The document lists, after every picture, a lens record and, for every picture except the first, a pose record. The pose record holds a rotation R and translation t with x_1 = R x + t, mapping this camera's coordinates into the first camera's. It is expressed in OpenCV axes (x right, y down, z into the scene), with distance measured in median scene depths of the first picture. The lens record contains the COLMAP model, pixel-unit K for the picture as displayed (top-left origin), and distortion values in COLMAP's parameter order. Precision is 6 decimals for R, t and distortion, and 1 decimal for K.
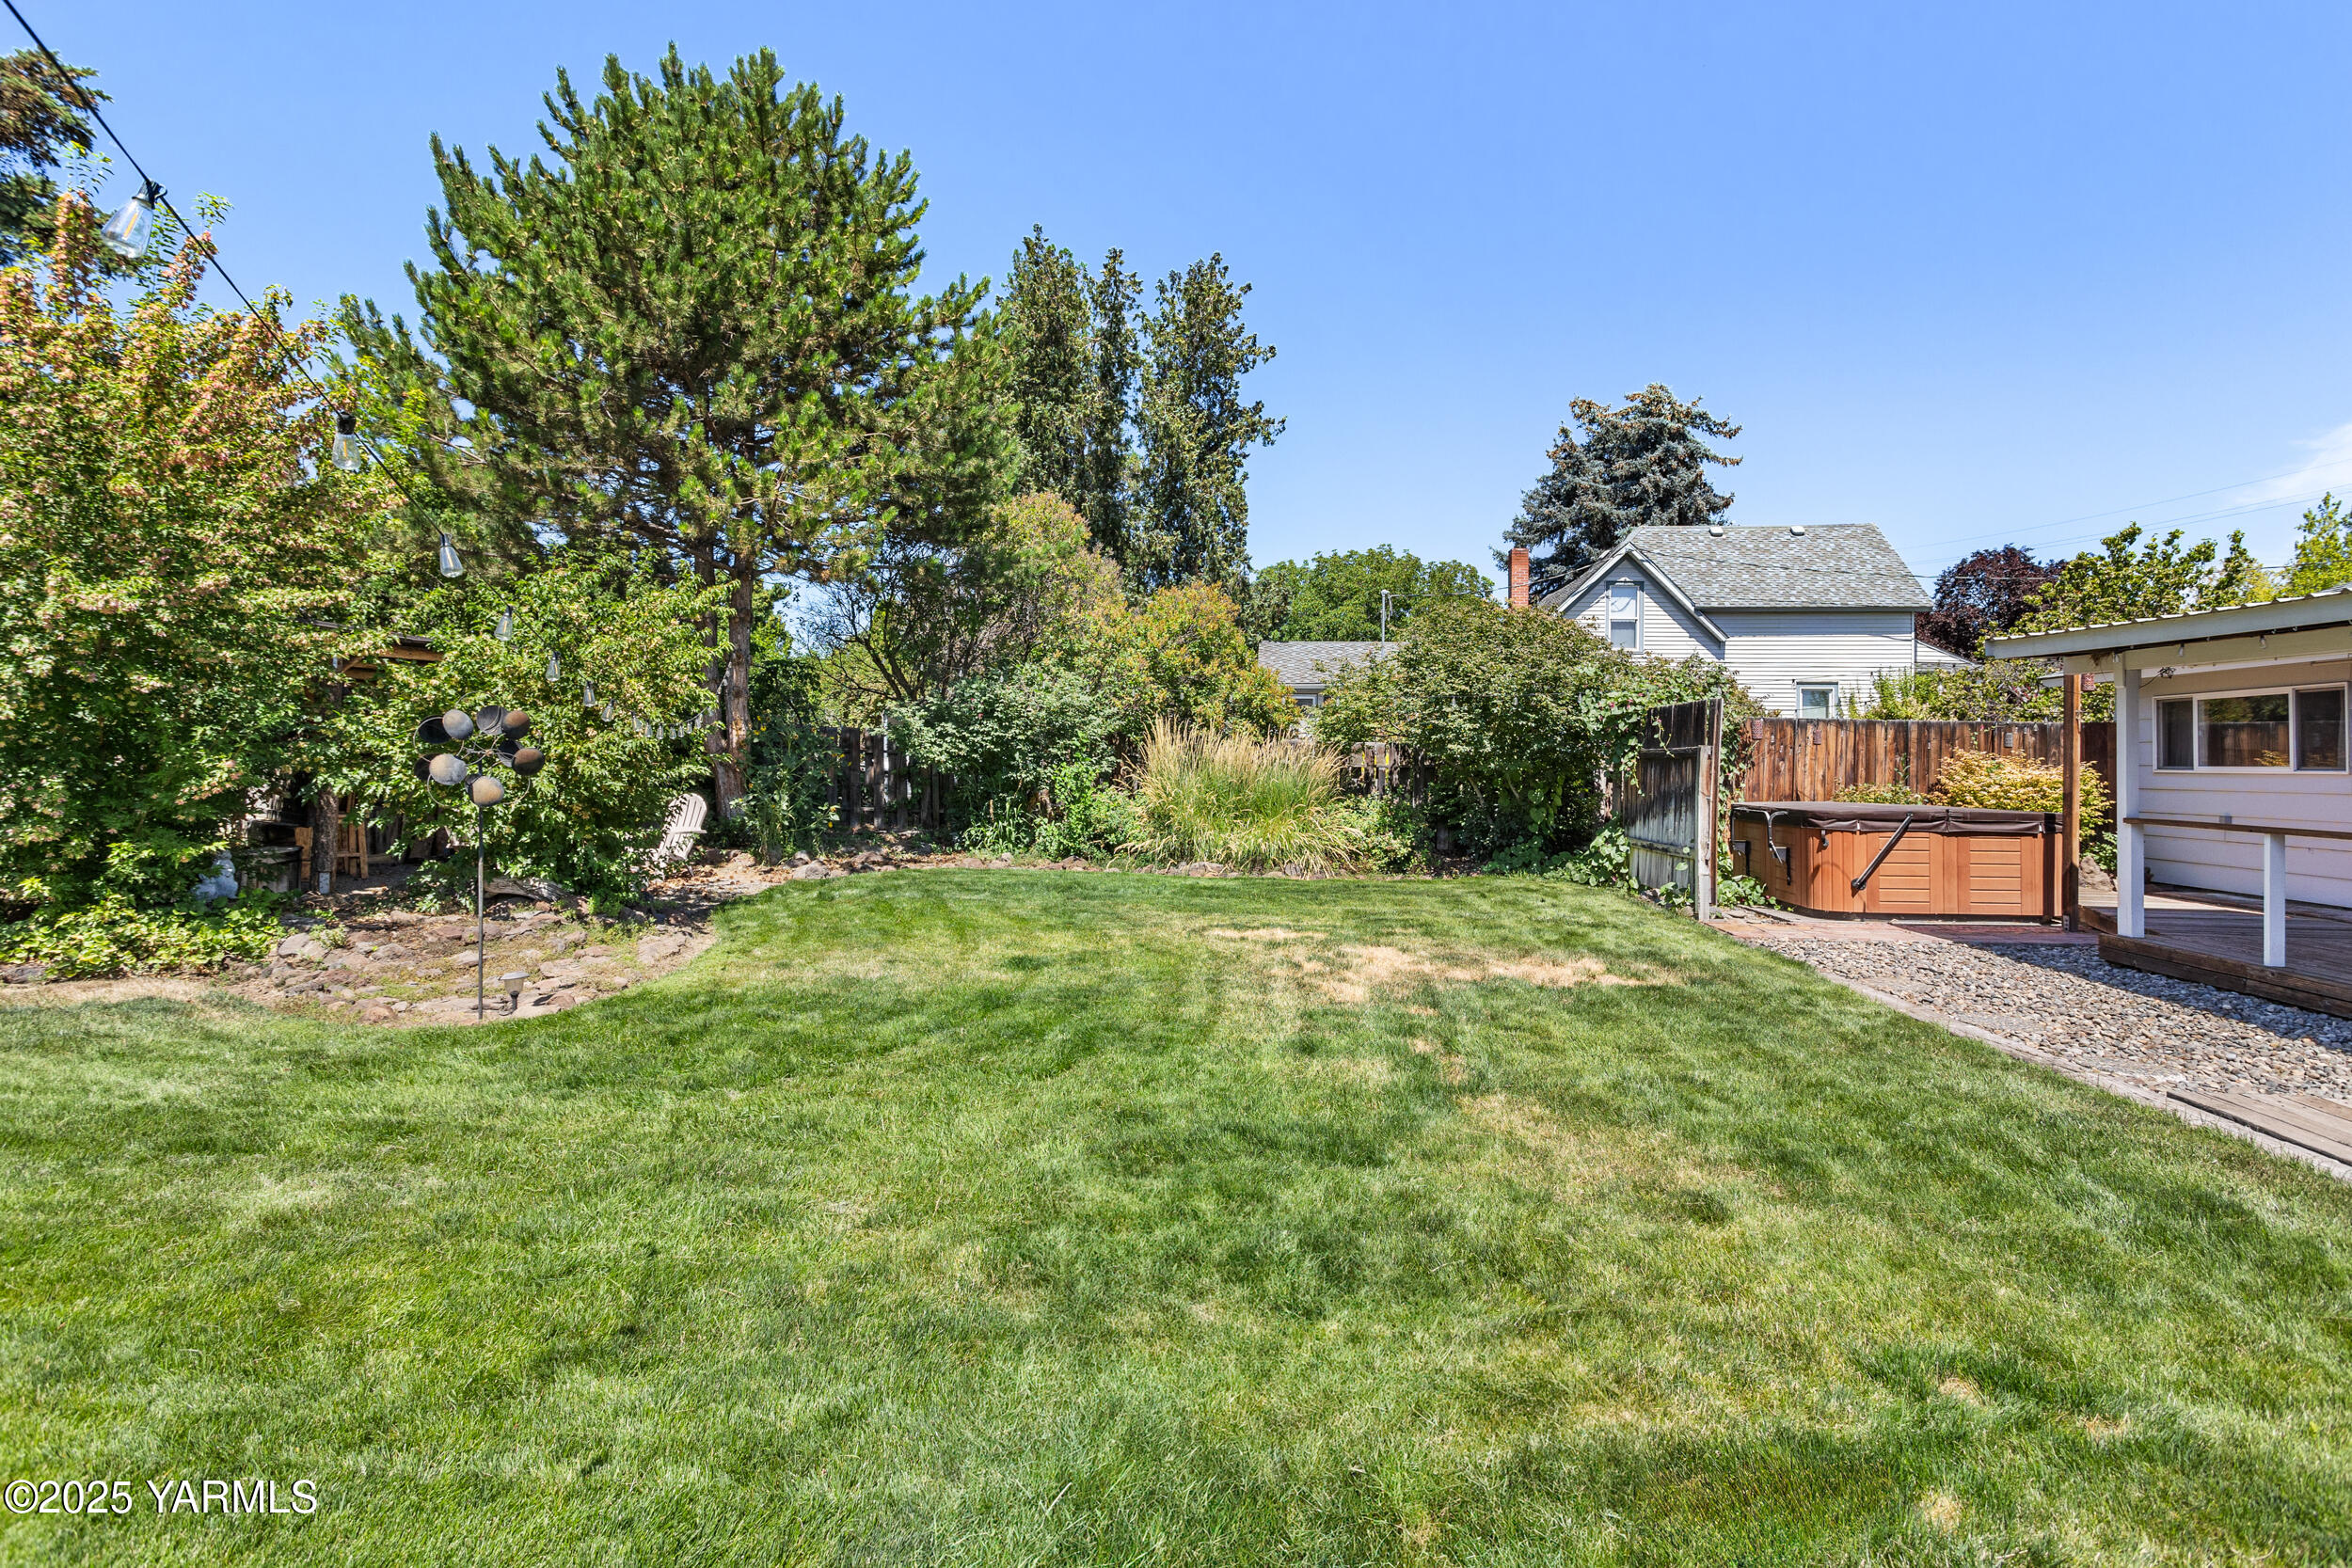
lens RADIAL K [[1161.2, 0, 1160.9], [0, 1161.2, 738.5], [0, 0, 1]] dist [0.004324, 0.002600]
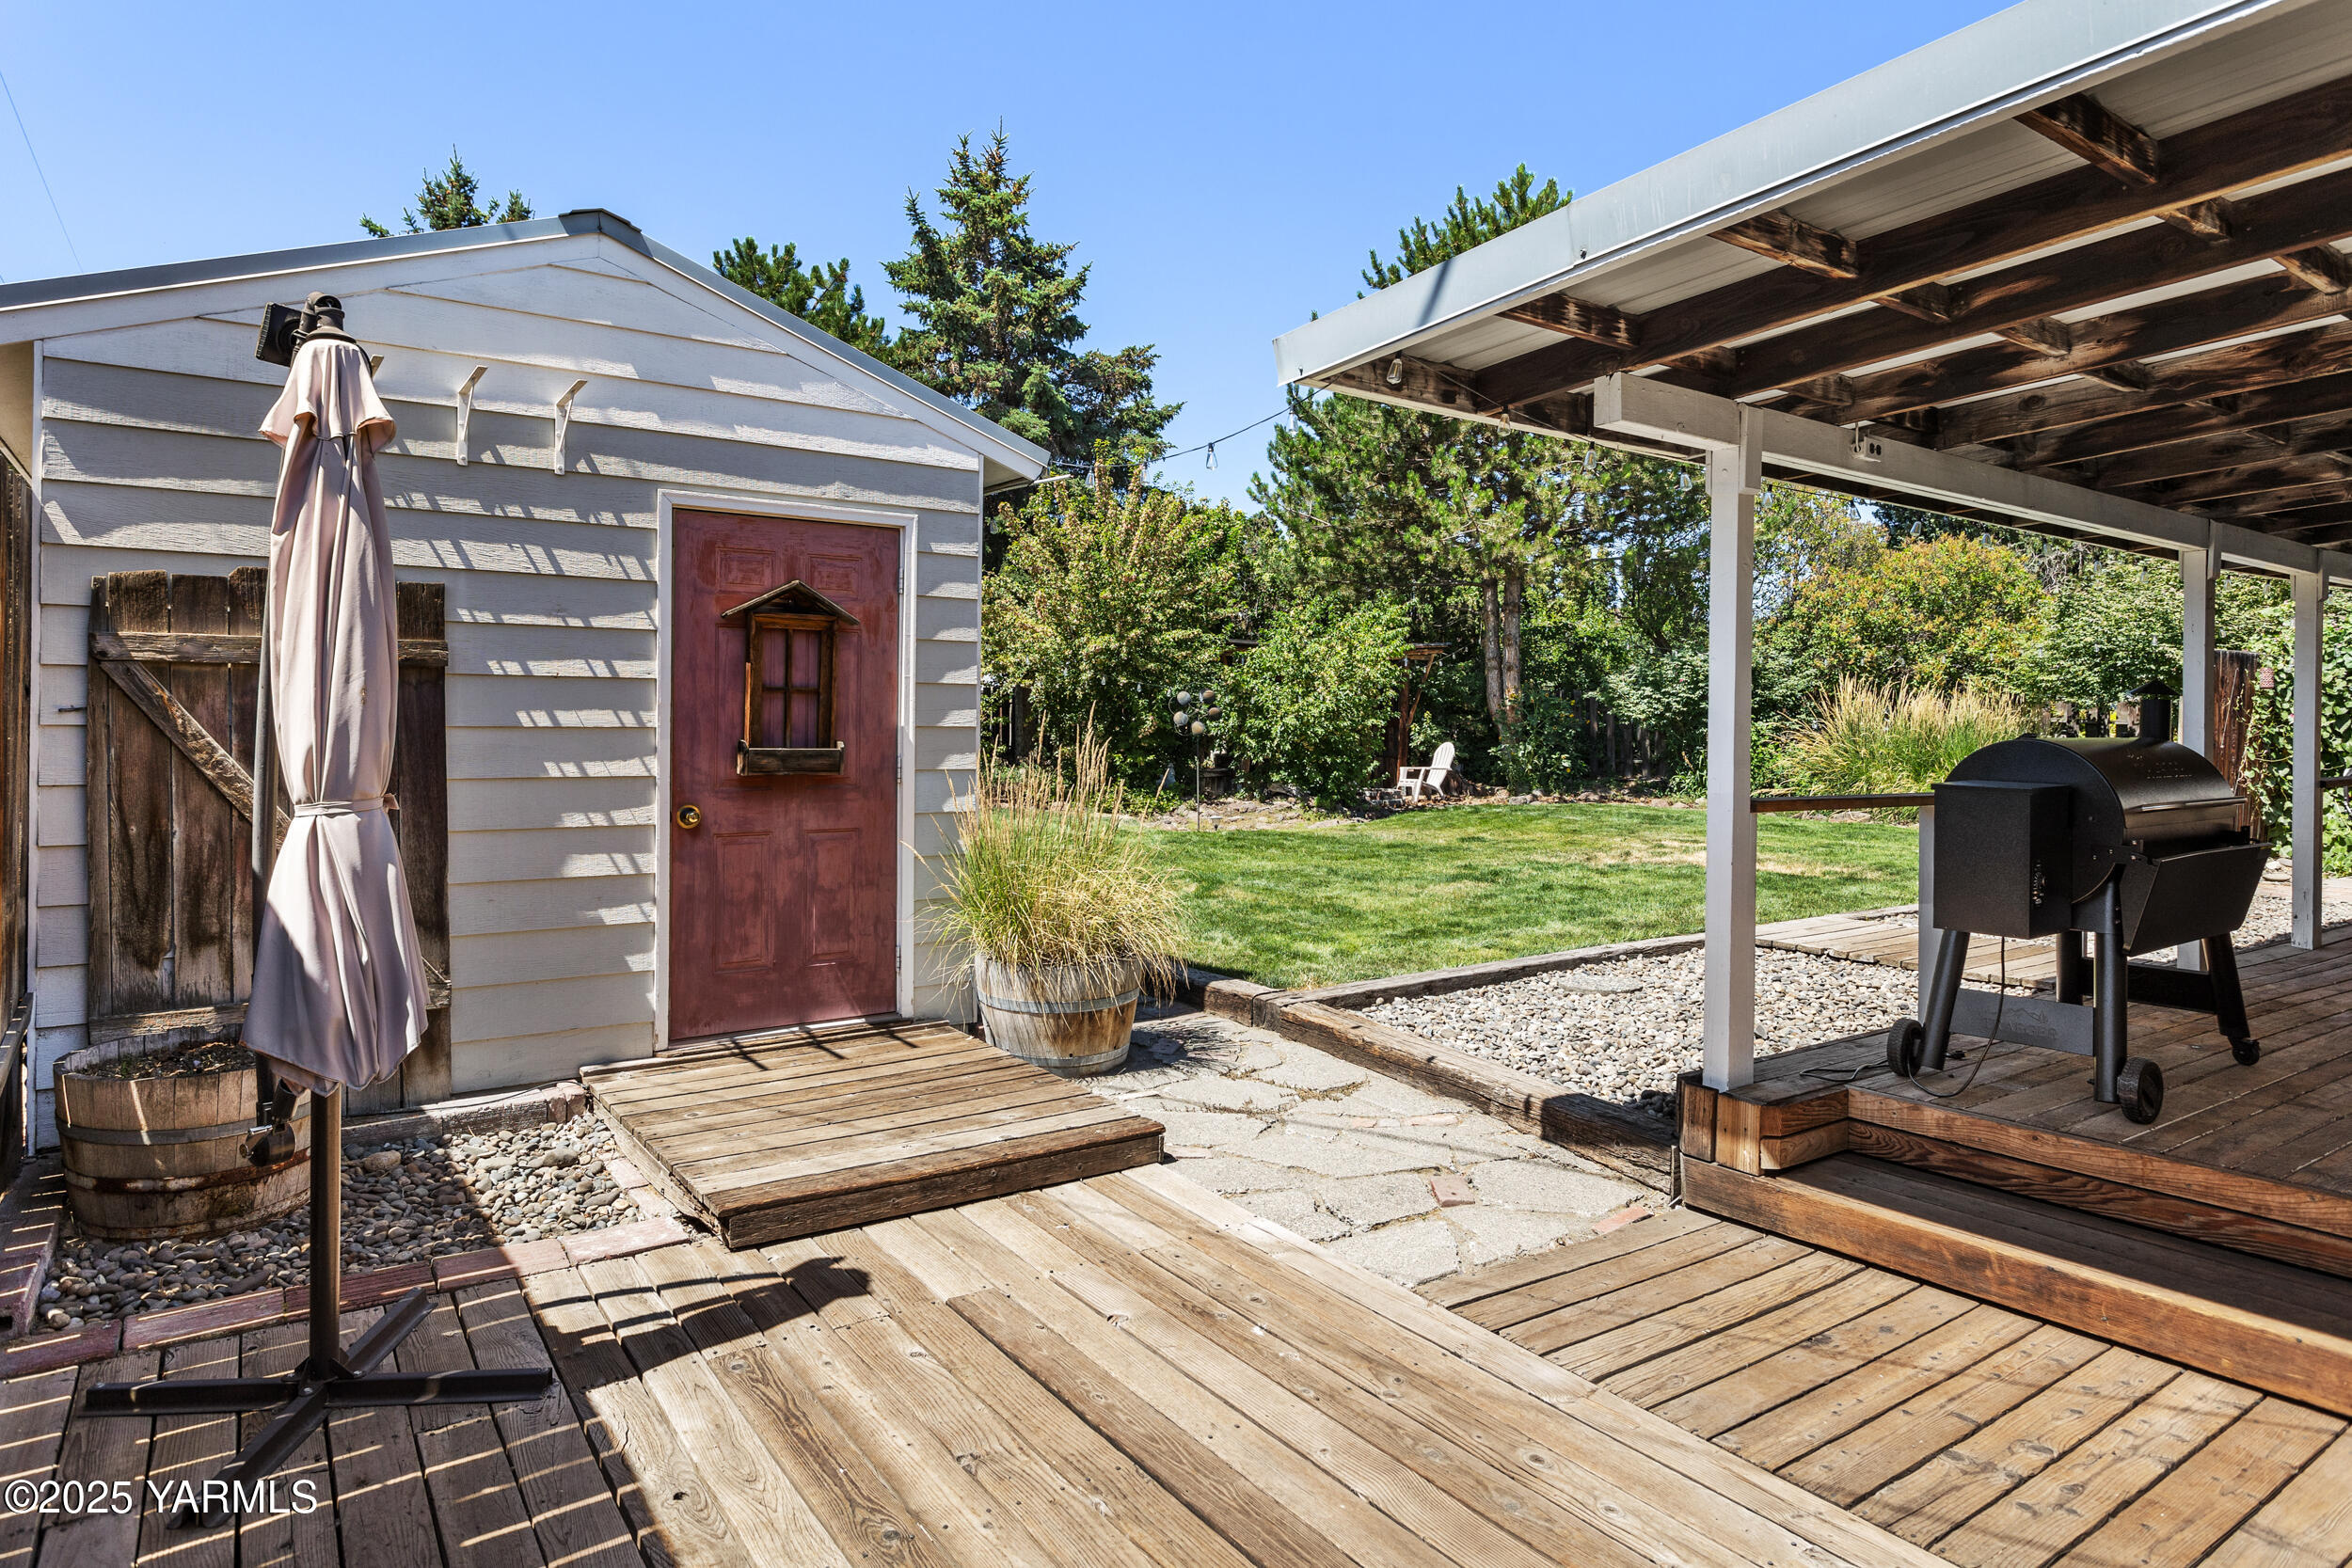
lens RADIAL K [[1390.5, 0, 1058.1], [0, 1390.5, 721.1], [0, 0, 1]] dist [0.001620, -0.001379]
pose [[0.573217, -0.003326, -0.819397, 0.658715], [0.011643, 0.999924, 0.004087, 0.009185], [0.819321, -0.011883, 0.573212, -0.323938]]
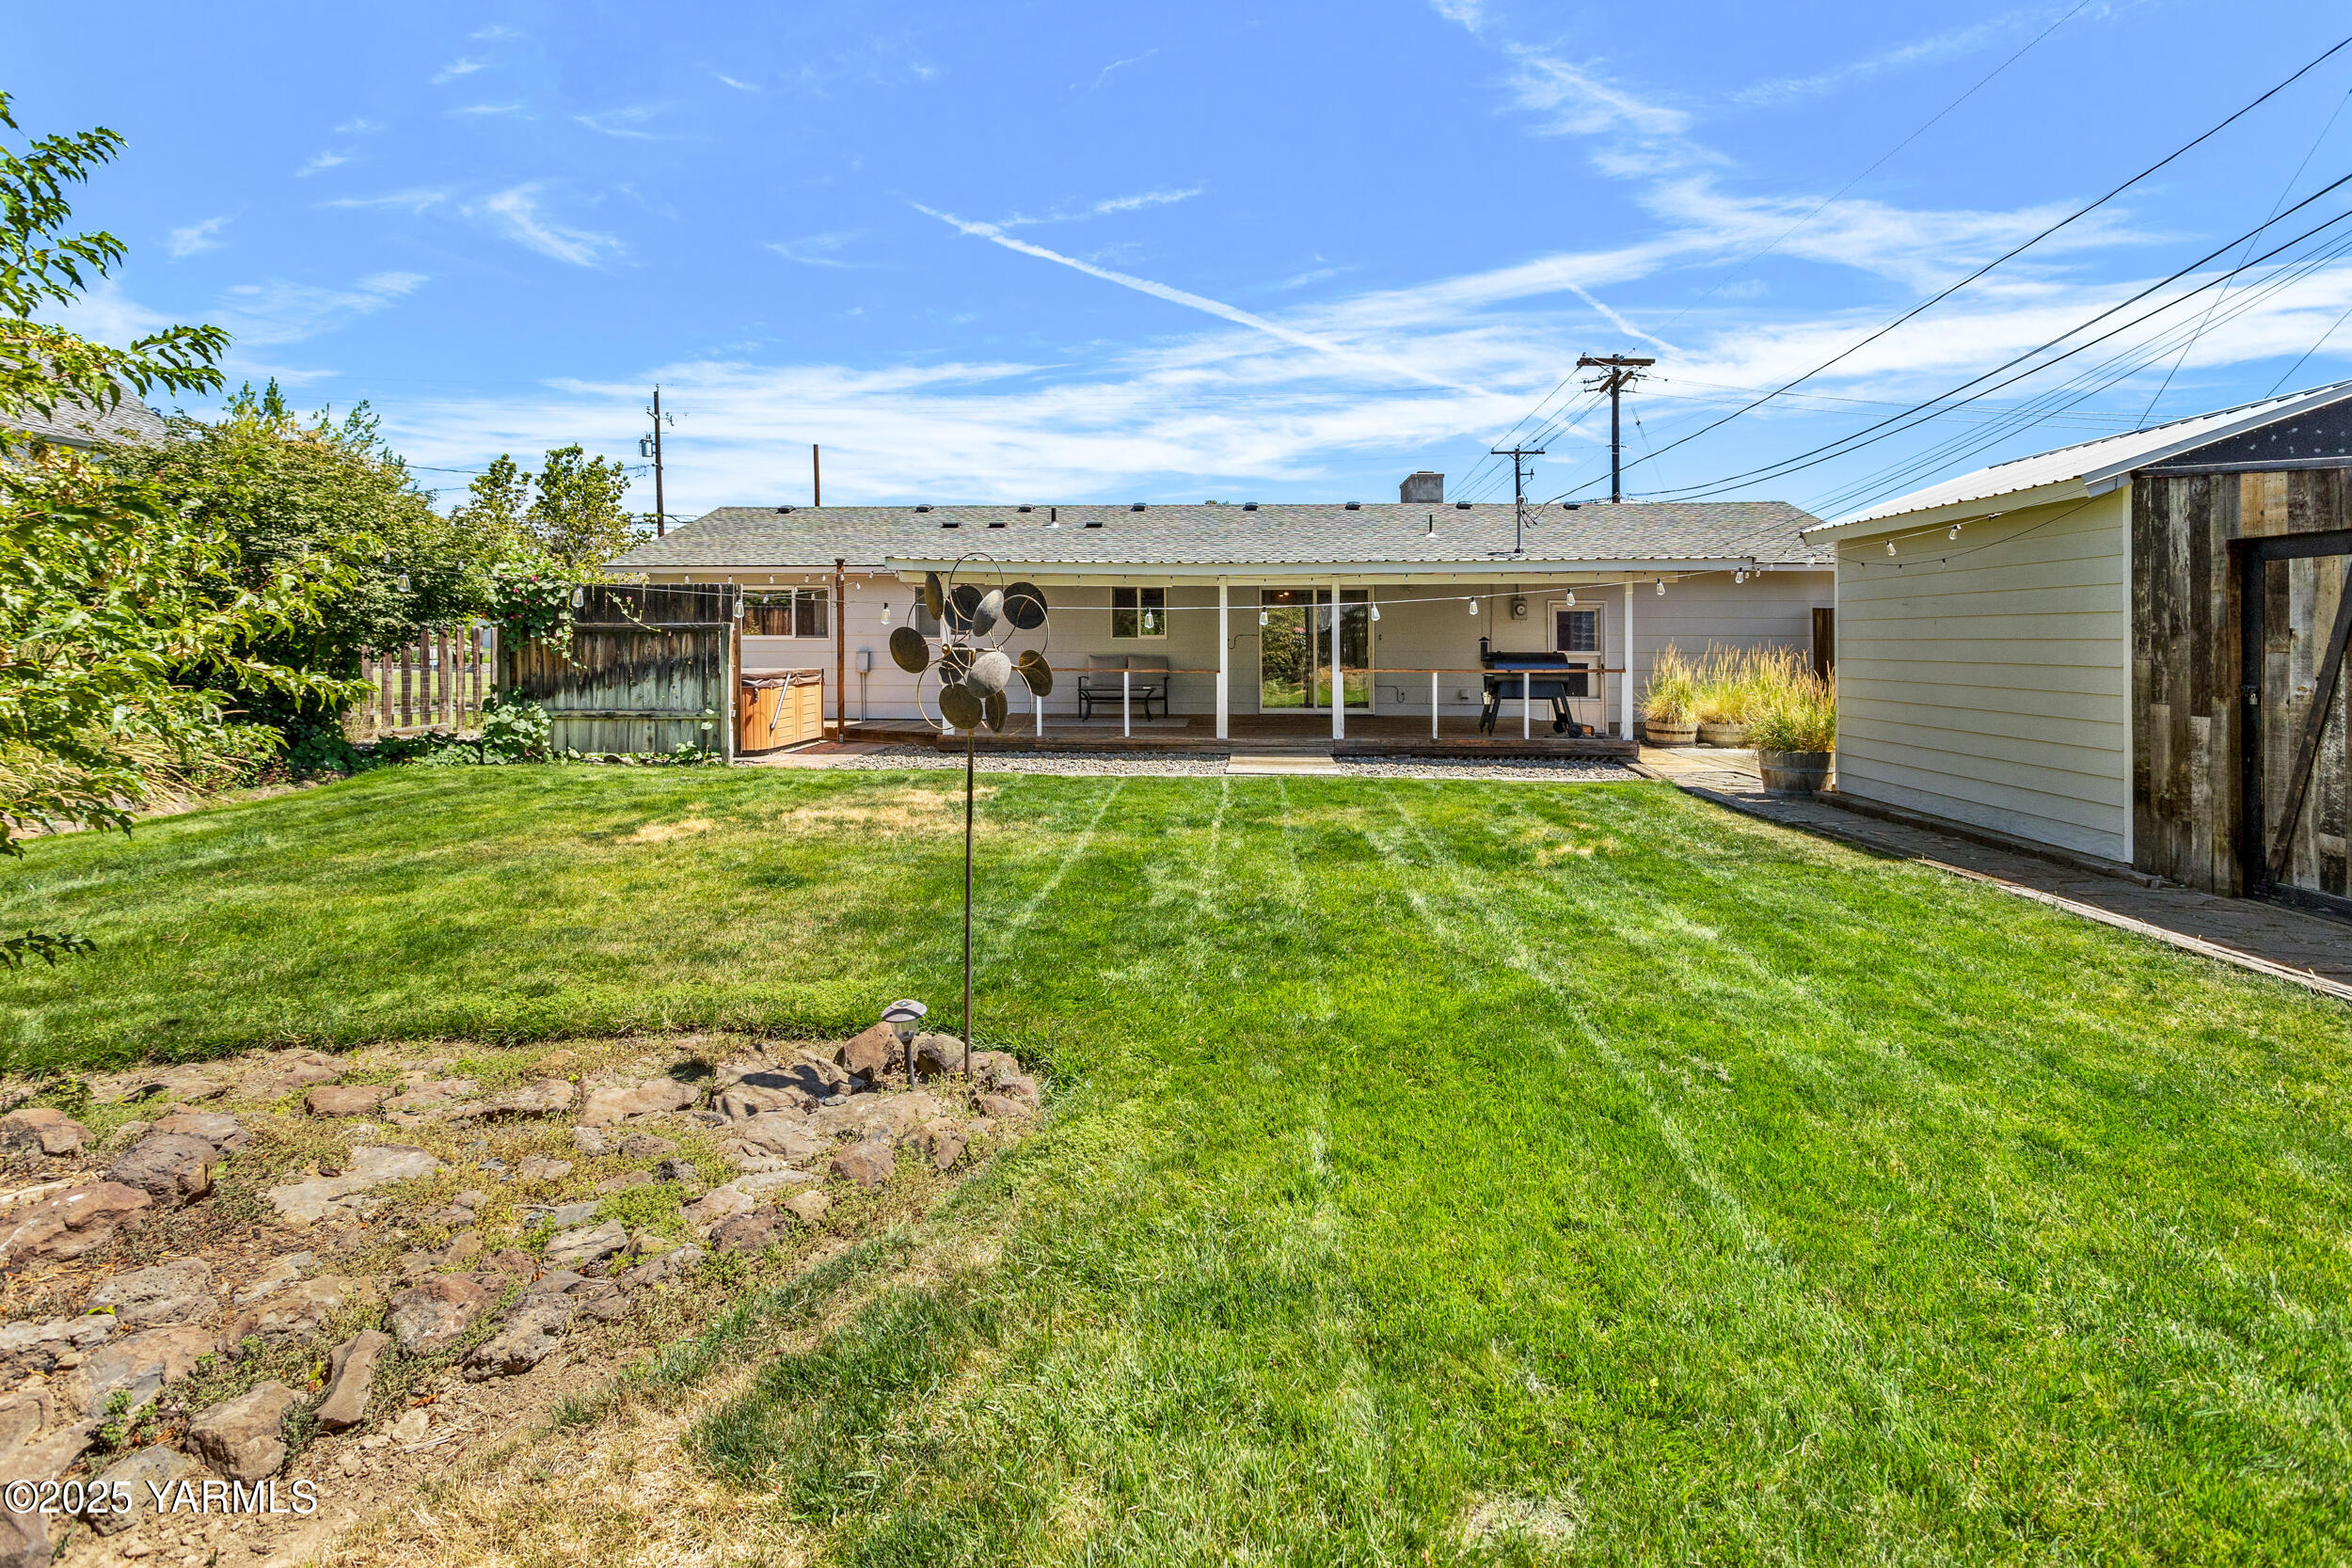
lens RADIAL K [[1161.2, 0, 1184.6], [0, 1161.2, 651.4], [0, 0, 1]] dist [0.004324, 0.002600]
pose [[-0.022161, -0.022609, 0.999499, -0.522332], [-0.016273, 0.999620, 0.022251, 0.002589], [-0.999622, -0.015771, -0.022520, 0.421269]]
